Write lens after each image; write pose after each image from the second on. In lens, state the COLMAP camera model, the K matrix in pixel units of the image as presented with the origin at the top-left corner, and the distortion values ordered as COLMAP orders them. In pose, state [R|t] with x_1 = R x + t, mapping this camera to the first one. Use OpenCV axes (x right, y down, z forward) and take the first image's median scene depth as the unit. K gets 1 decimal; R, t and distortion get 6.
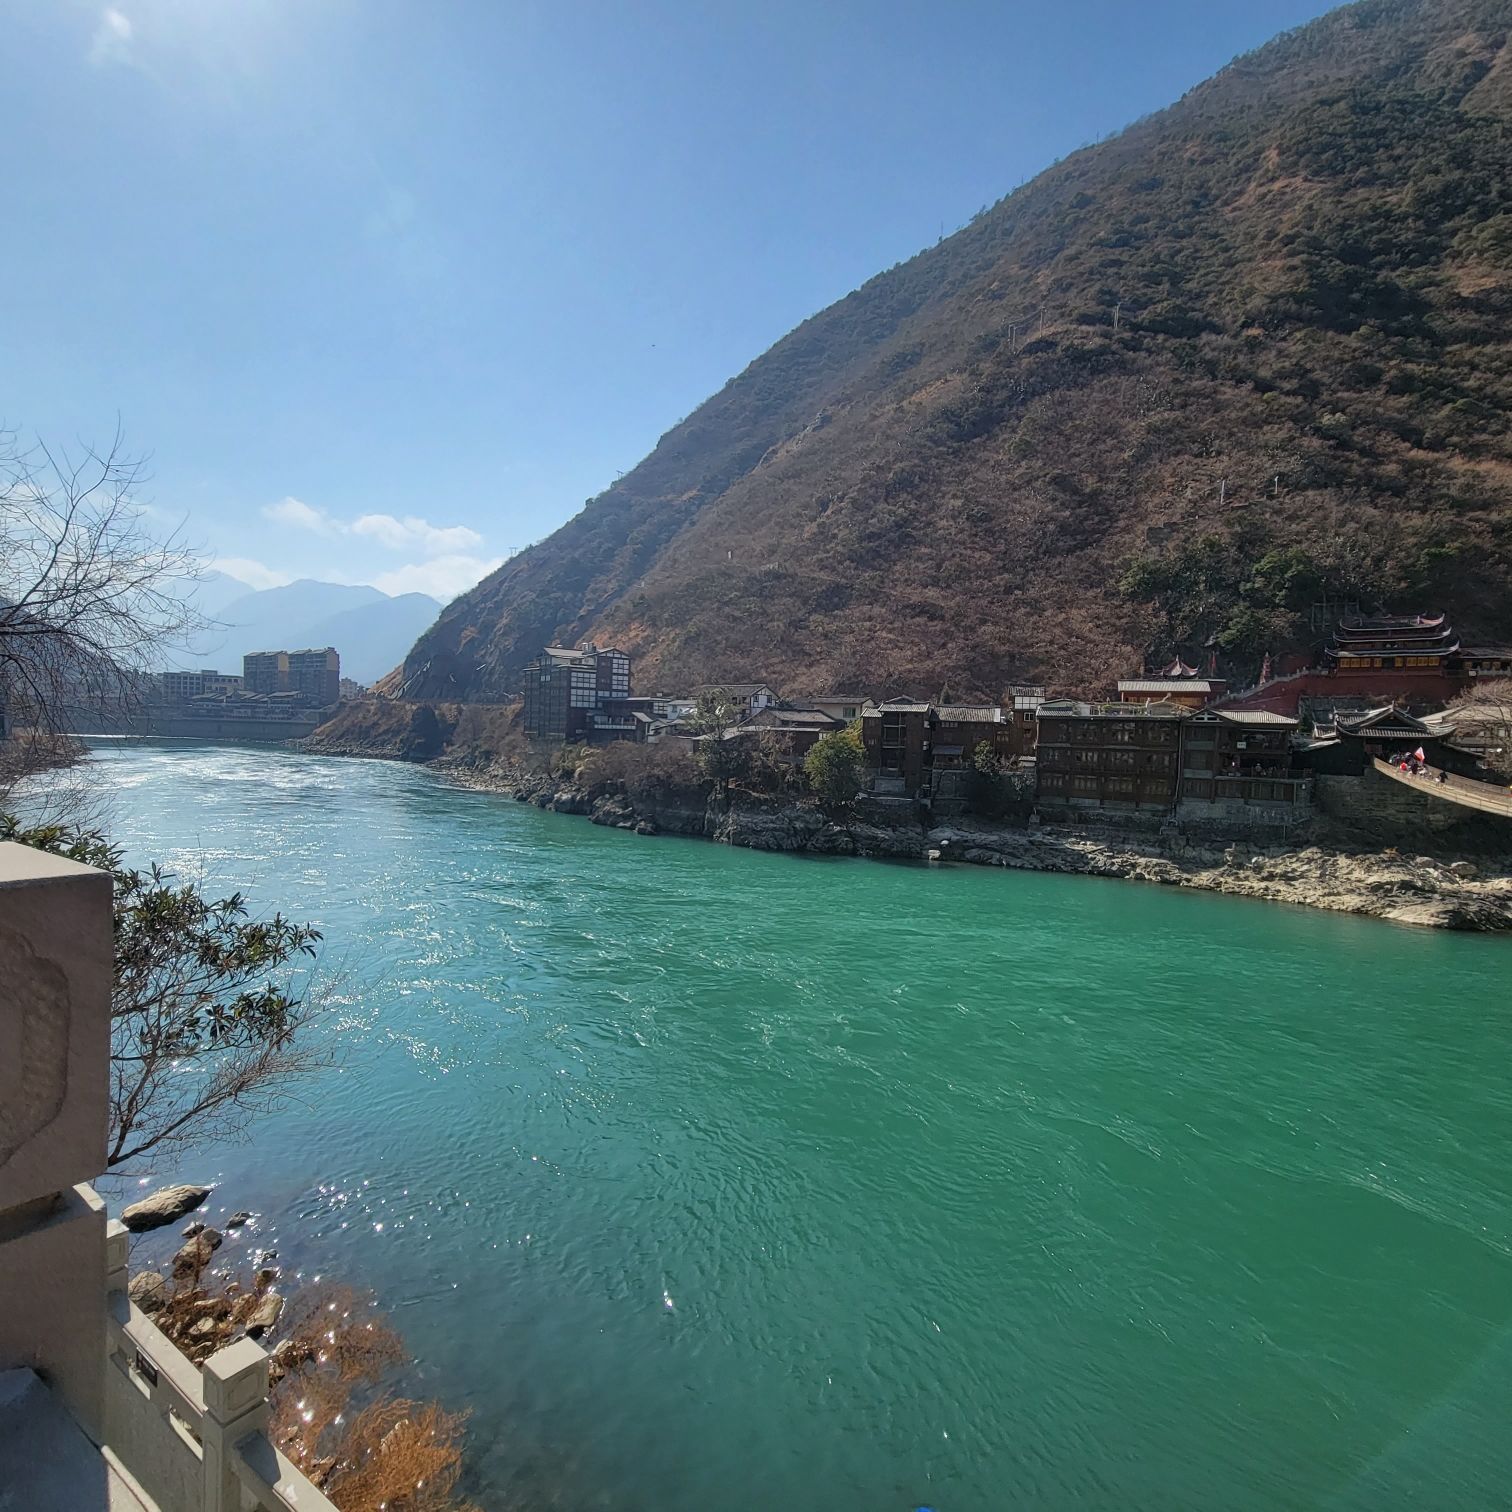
lens RADIAL K [[819.2, 0, 748.7], [0, 819.2, 767.5], [0, 0, 1]] dist [0.002904, -0.003321]
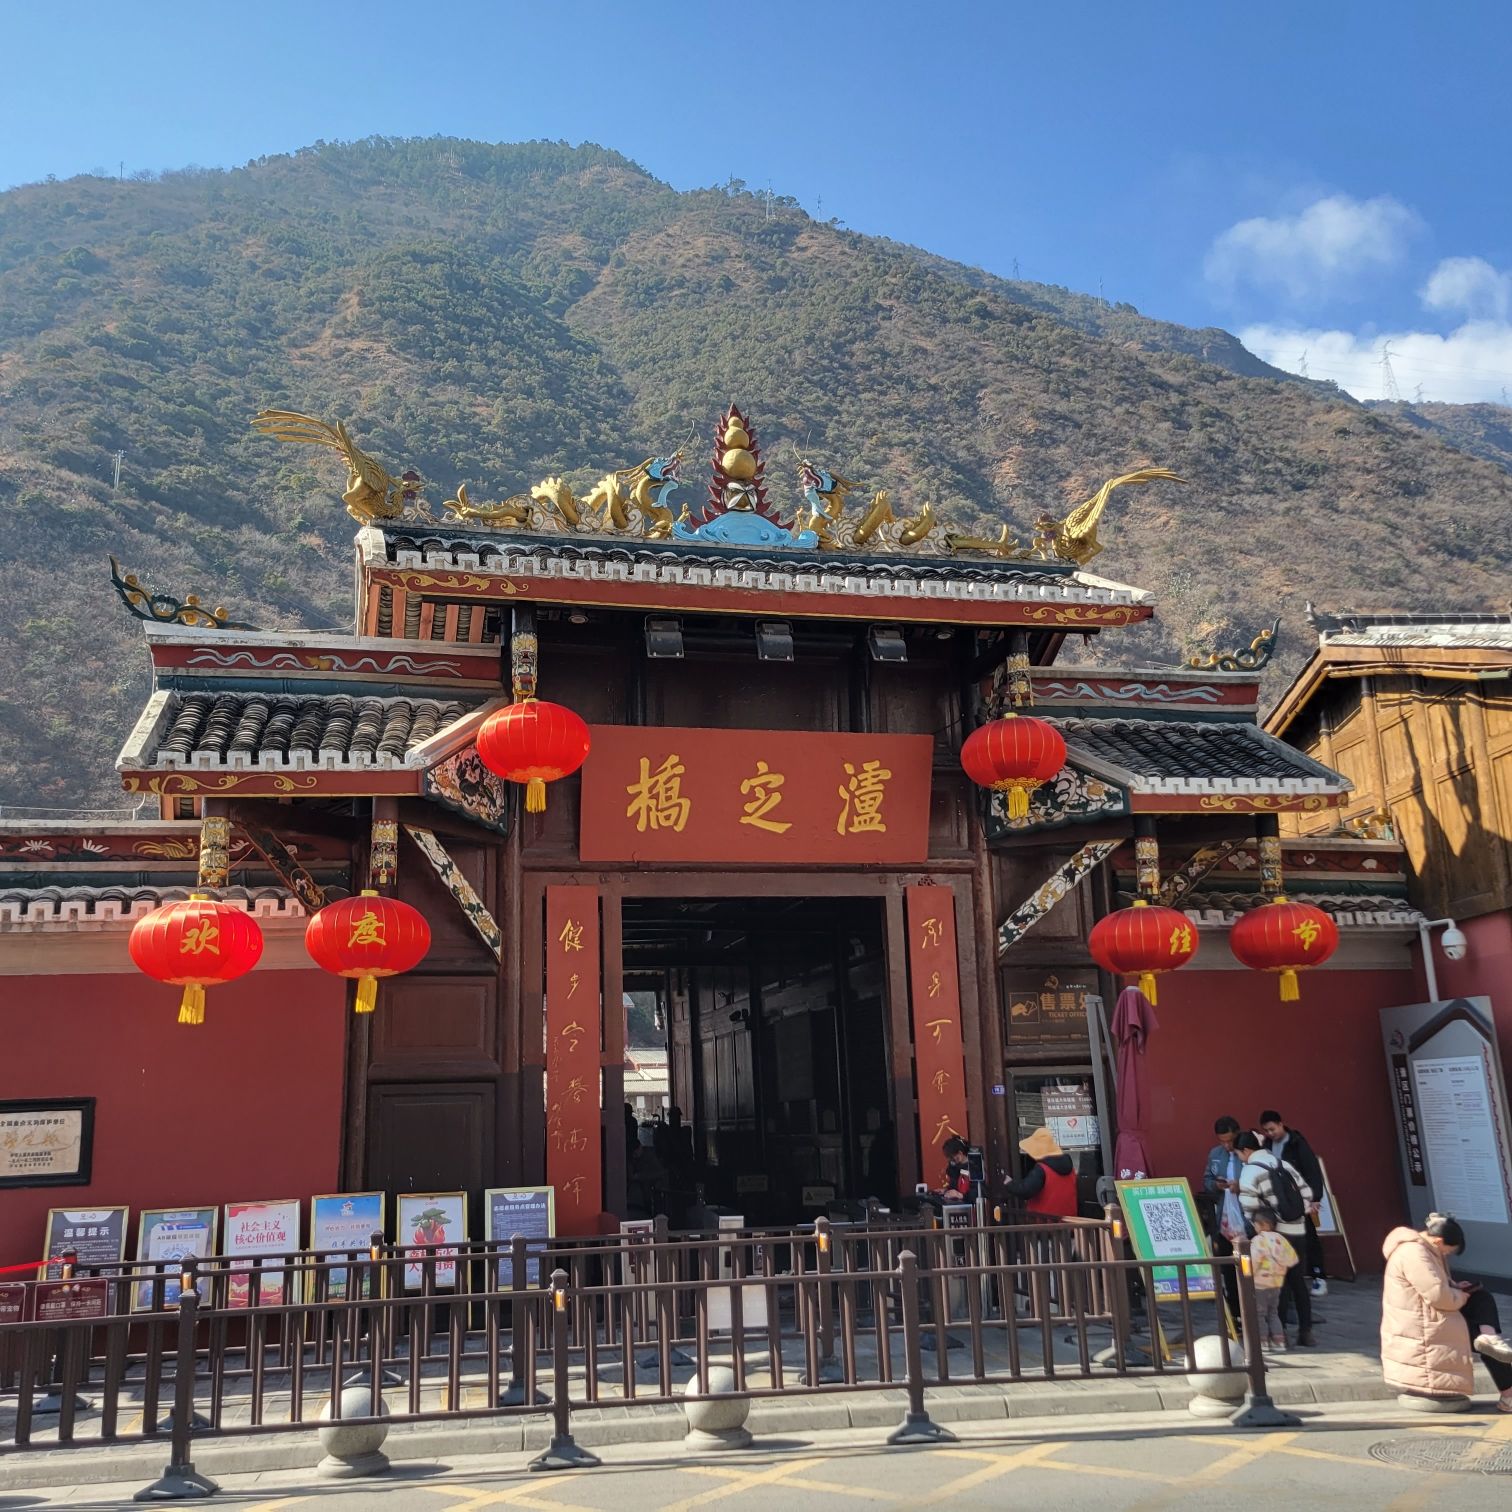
lens RADIAL K [[1504.0, 0, 742.9], [0, 1504.0, 809.7], [0, 0, 1]] dist [0.047294, -0.003627]
pose [[0.719014, 0.086413, 0.689602, 0.005072], [0.085357, 0.973748, -0.211017, 0.001835], [-0.689734, 0.210587, 0.692763, -0.140402]]
